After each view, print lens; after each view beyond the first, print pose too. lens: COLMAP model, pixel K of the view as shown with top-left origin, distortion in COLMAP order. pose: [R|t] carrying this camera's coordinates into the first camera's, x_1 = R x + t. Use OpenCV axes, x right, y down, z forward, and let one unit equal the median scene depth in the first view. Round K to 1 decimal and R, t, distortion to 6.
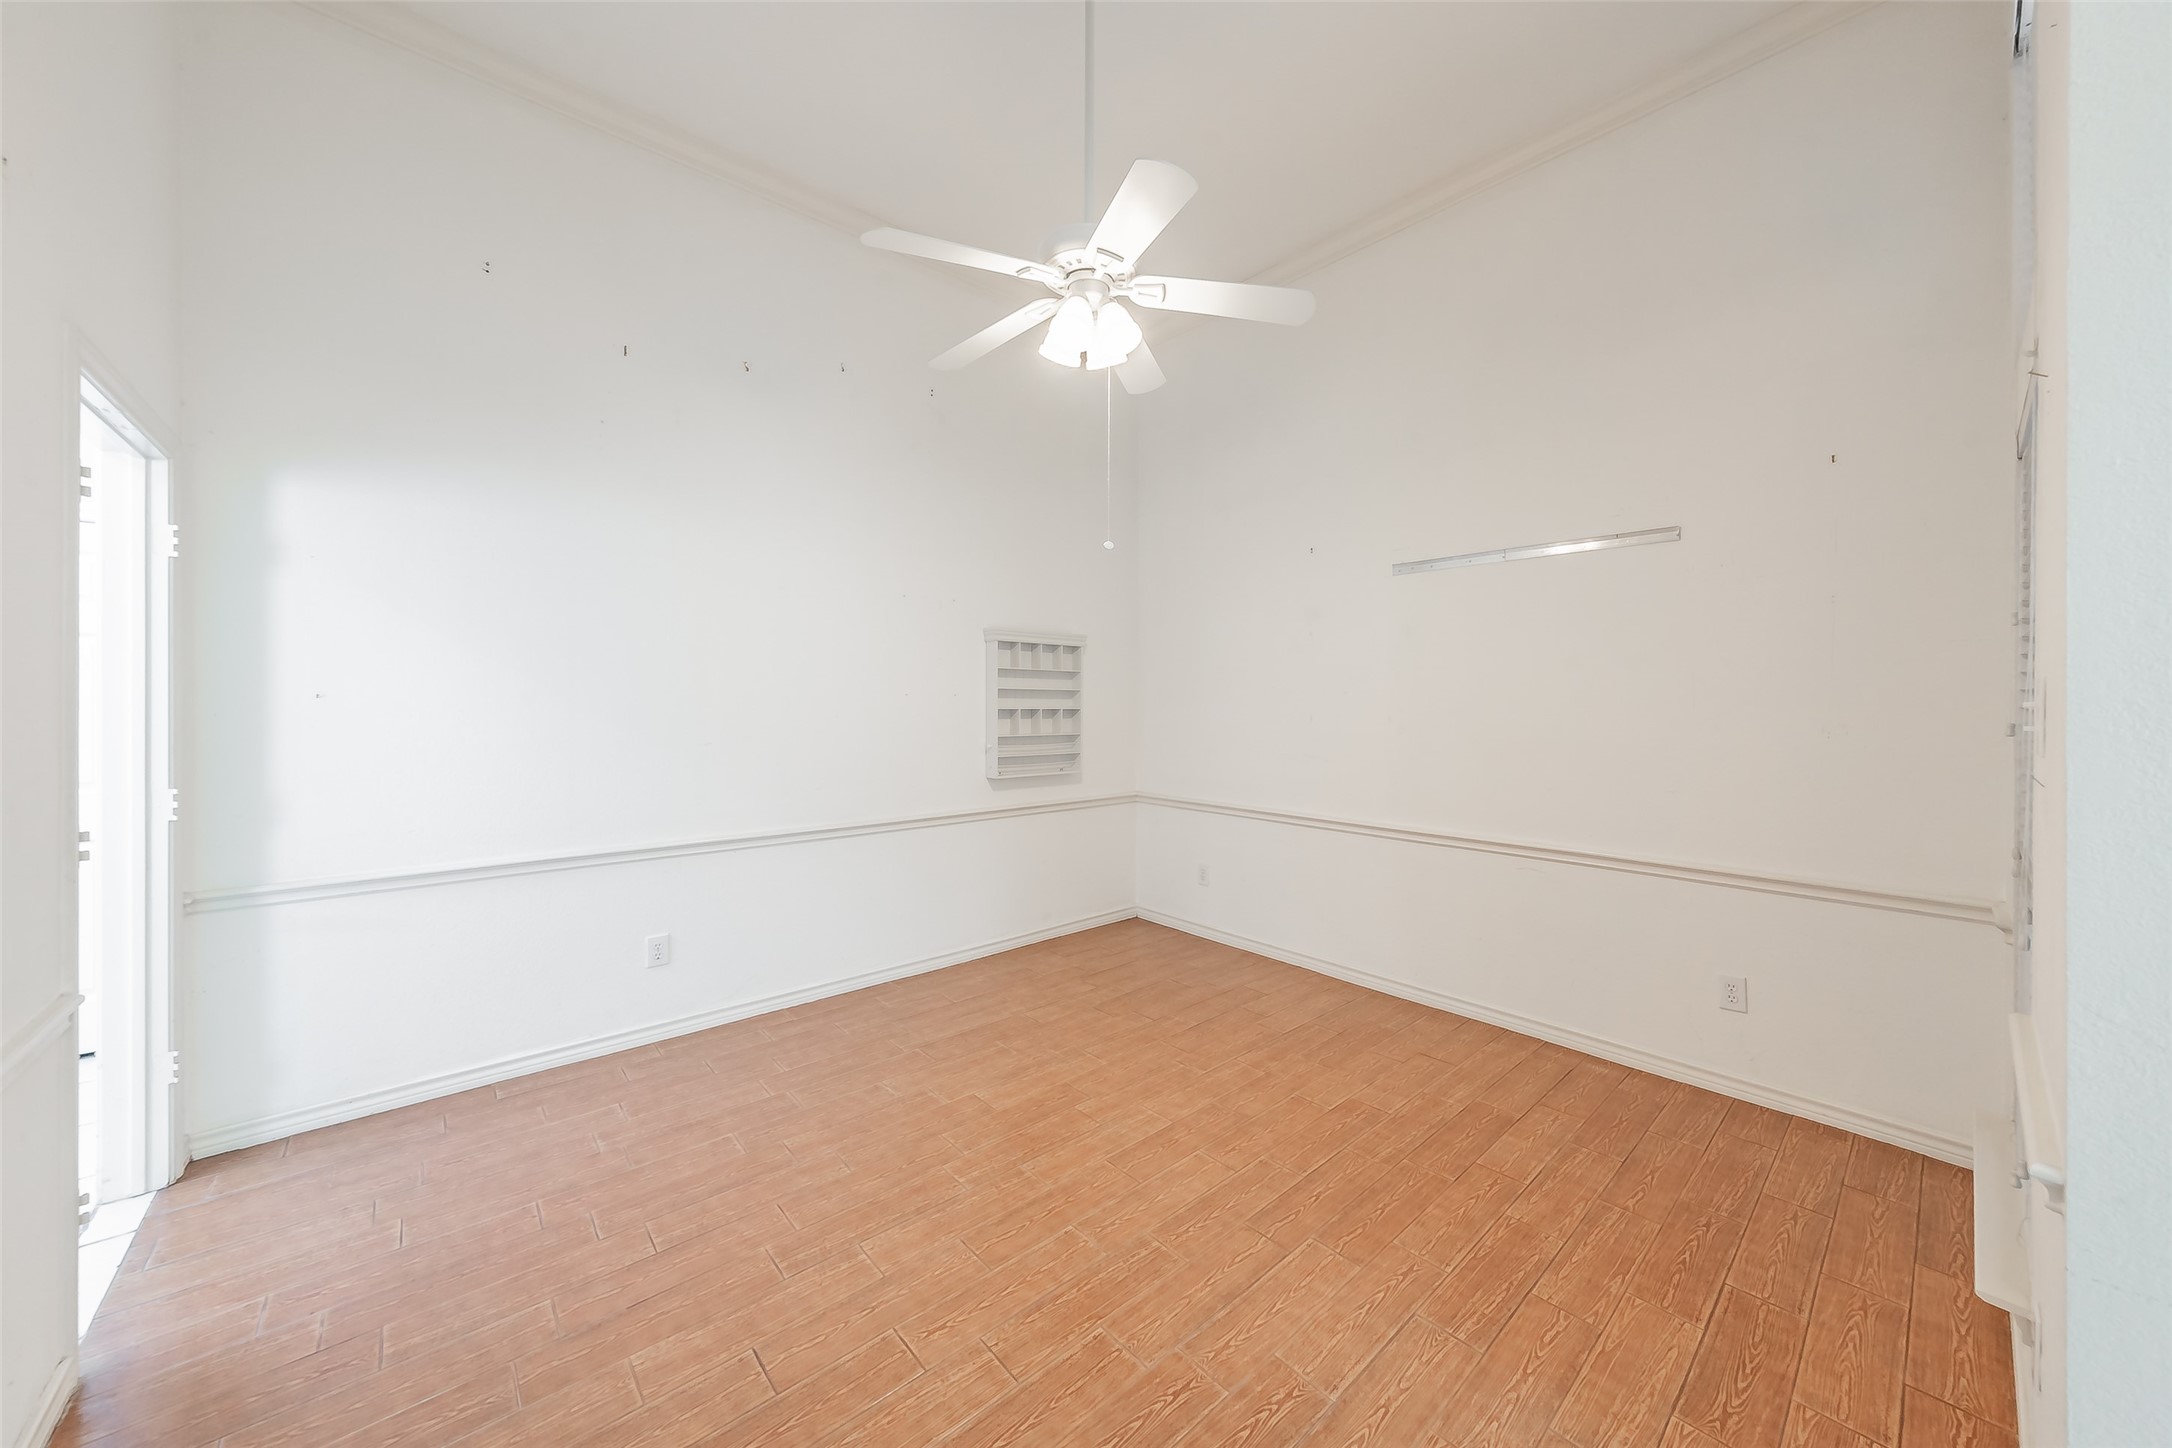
lens RADIAL K [[774.9, 0, 1117.0], [0, 774.9, 719.4], [0, 0, 1]] dist [-0.000260, -0.000041]
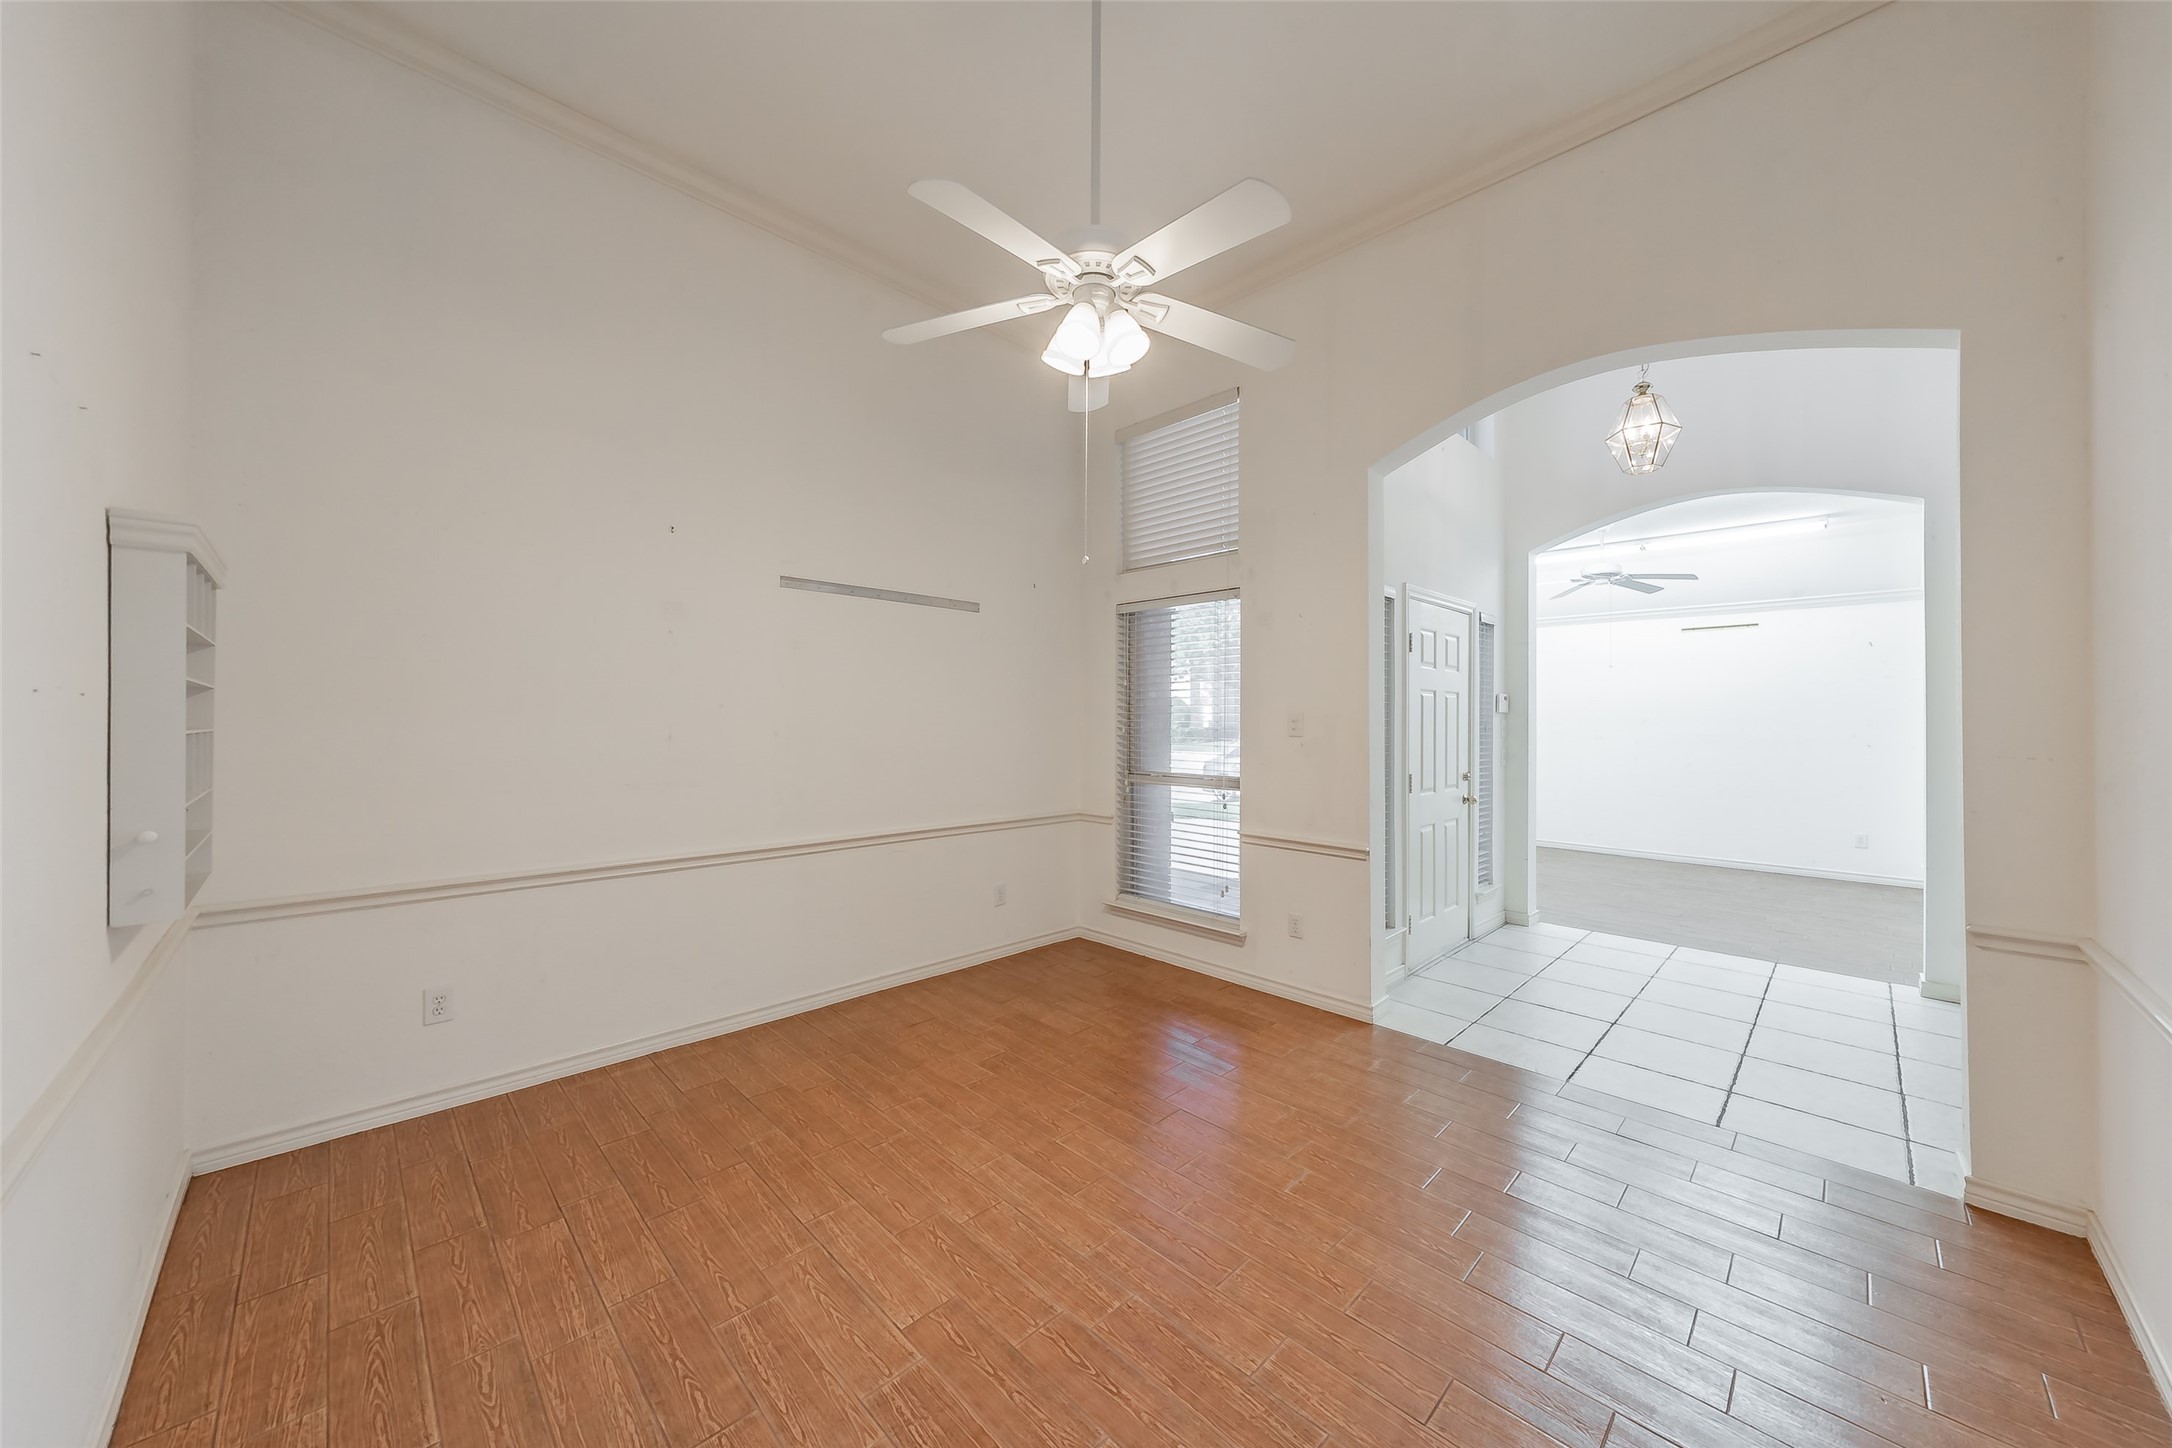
lens RADIAL K [[757.5, 0, 1099.3], [0, 757.5, 718.1], [0, 0, 1]] dist [0.000629, 0.000016]
pose [[-0.050201, 0.000051, 0.998739, -0.697559], [0.016956, 0.999856, 0.000801, -0.016171], [-0.998595, 0.016975, -0.050195, 0.733533]]
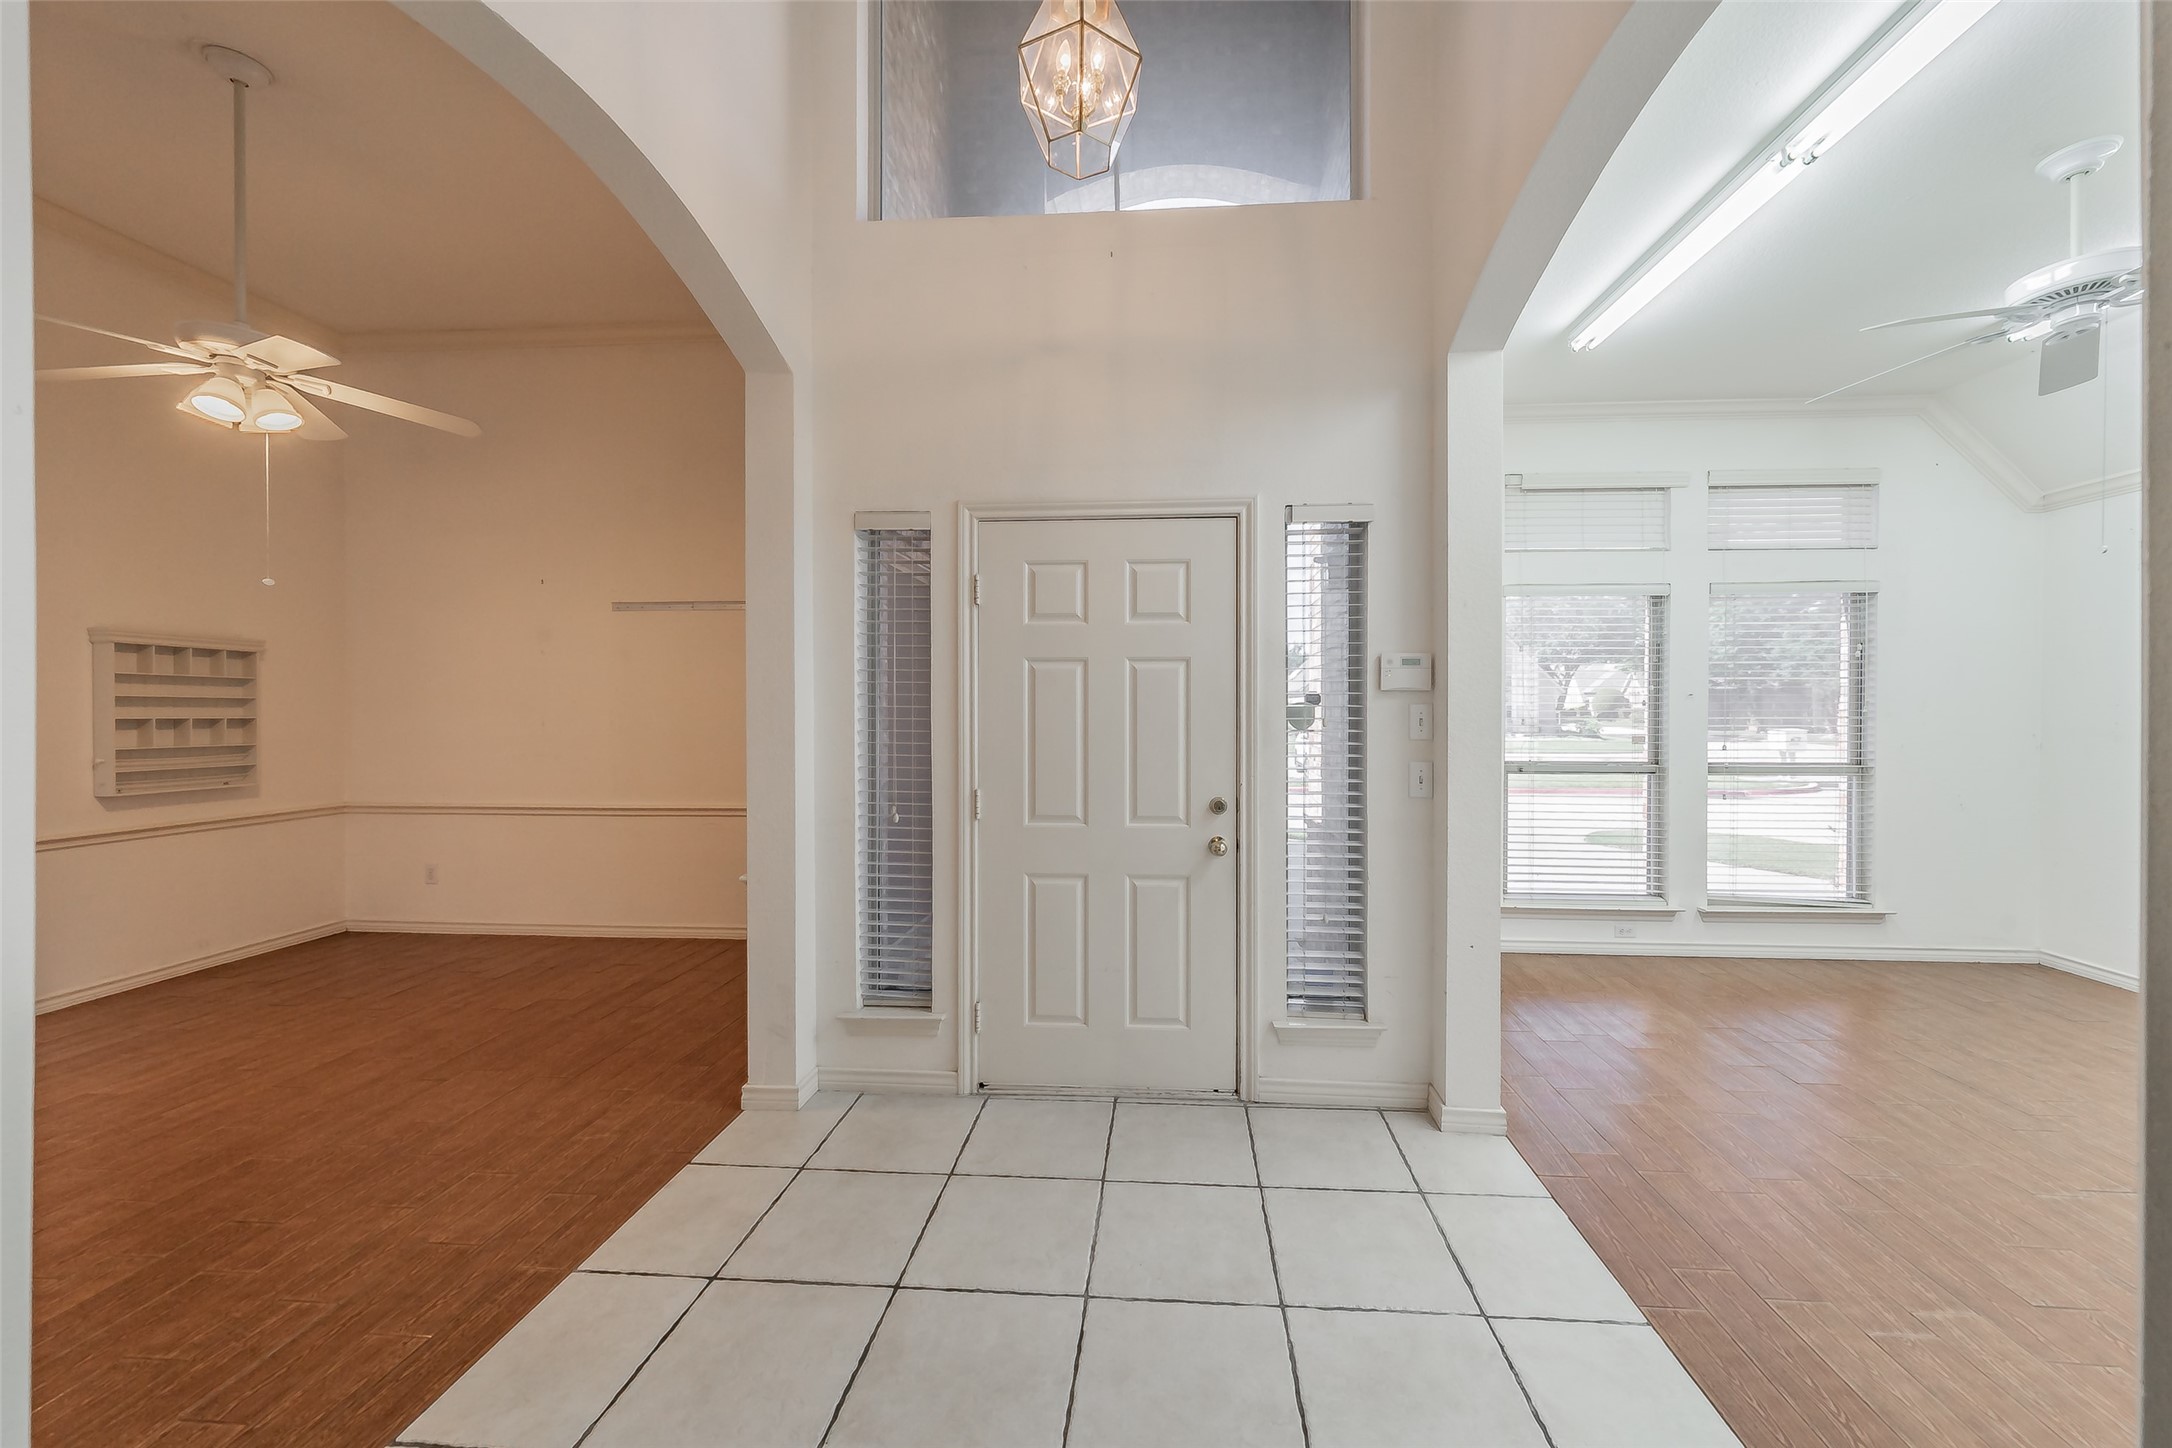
lens RADIAL K [[787.2, 0, 1131.9], [0, 787.2, 713.8], [0, 0, 1]] dist [0.001060, 0.000235]
pose [[0.719001, -0.007874, 0.694964, 0.075181], [0.018990, 0.999785, -0.008319, 0.013408], [-0.694750, 0.019178, 0.718996, -0.618320]]
